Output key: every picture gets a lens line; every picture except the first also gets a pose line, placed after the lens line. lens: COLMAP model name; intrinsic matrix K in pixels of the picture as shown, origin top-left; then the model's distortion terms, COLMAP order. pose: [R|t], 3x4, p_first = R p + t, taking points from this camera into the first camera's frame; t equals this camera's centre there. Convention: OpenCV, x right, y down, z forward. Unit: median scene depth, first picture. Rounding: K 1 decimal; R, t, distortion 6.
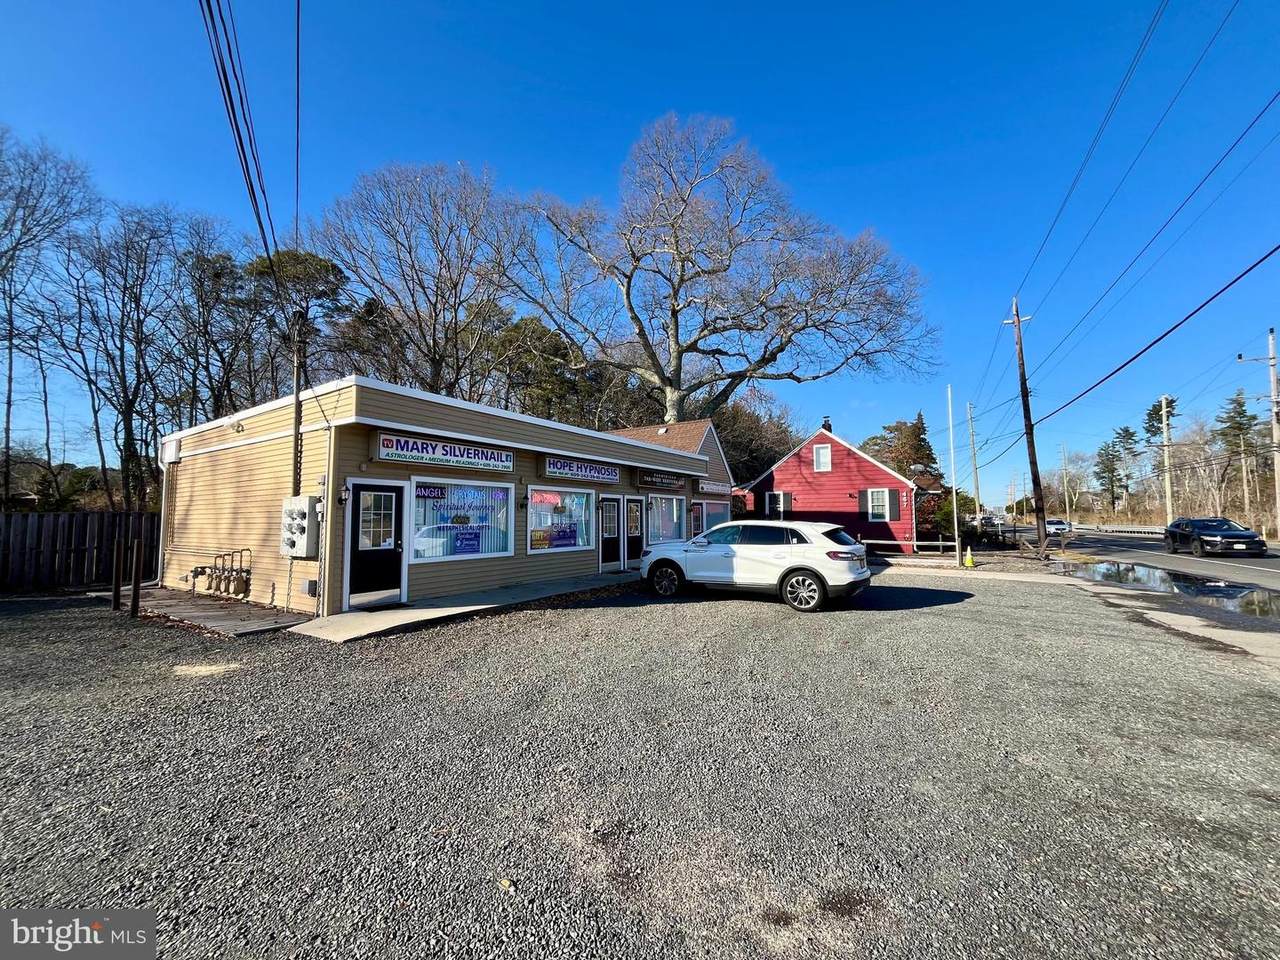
lens RADIAL K [[519.0, 0, 639.5], [0, 519.0, 482.3], [0, 0, 1]] dist [-0.002587, -0.000300]
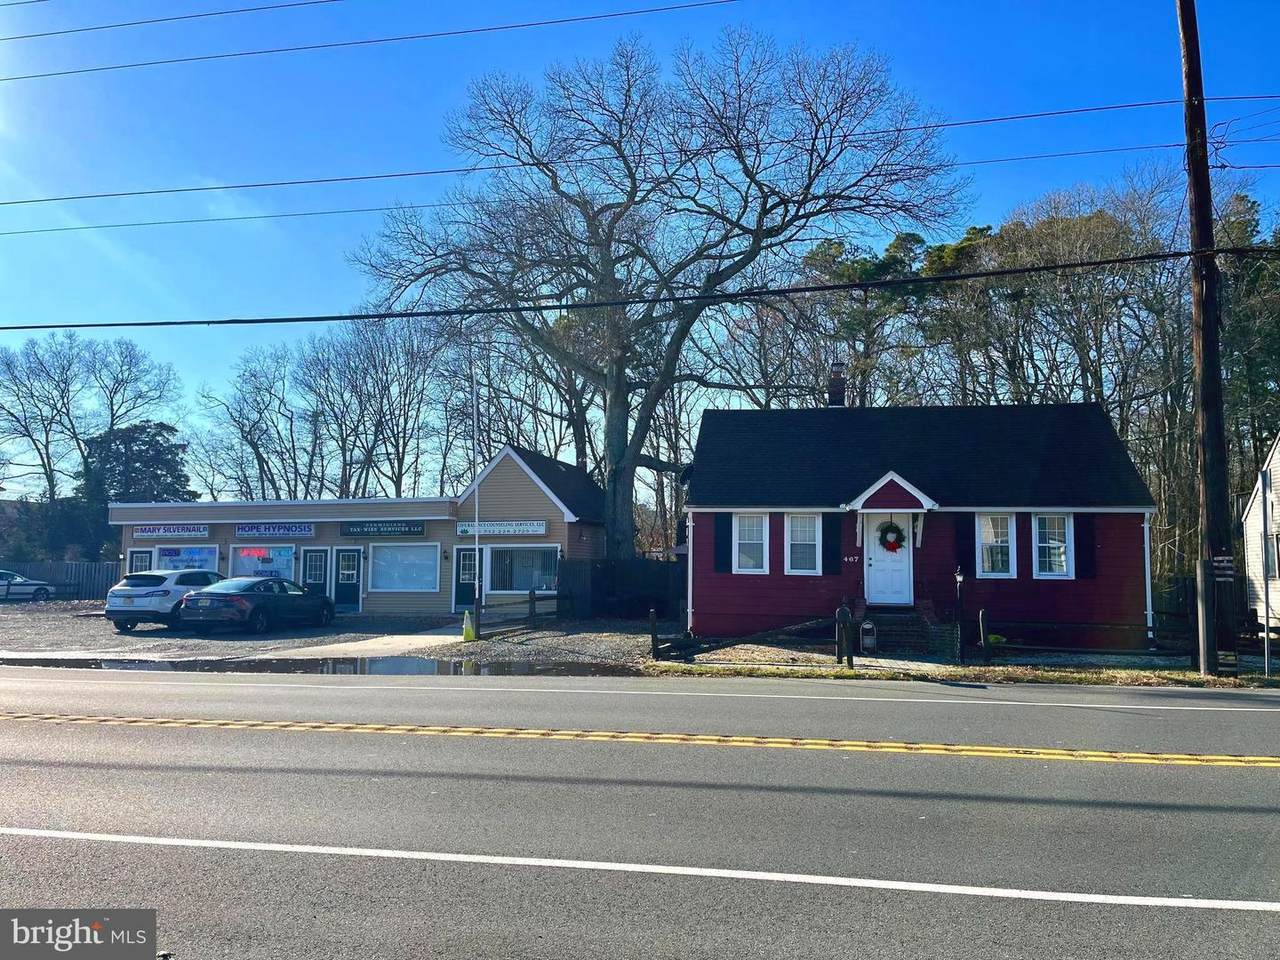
lens RADIAL K [[964.9, 0, 640.0], [0, 964.9, 486.2], [0, 0, 1]] dist [0.044145, -0.009854]
pose [[0.314962, -0.074578, -0.946170, 2.146838], [0.066311, 0.996201, -0.056448, 0.056501], [0.946785, -0.044962, 0.318711, 0.939955]]
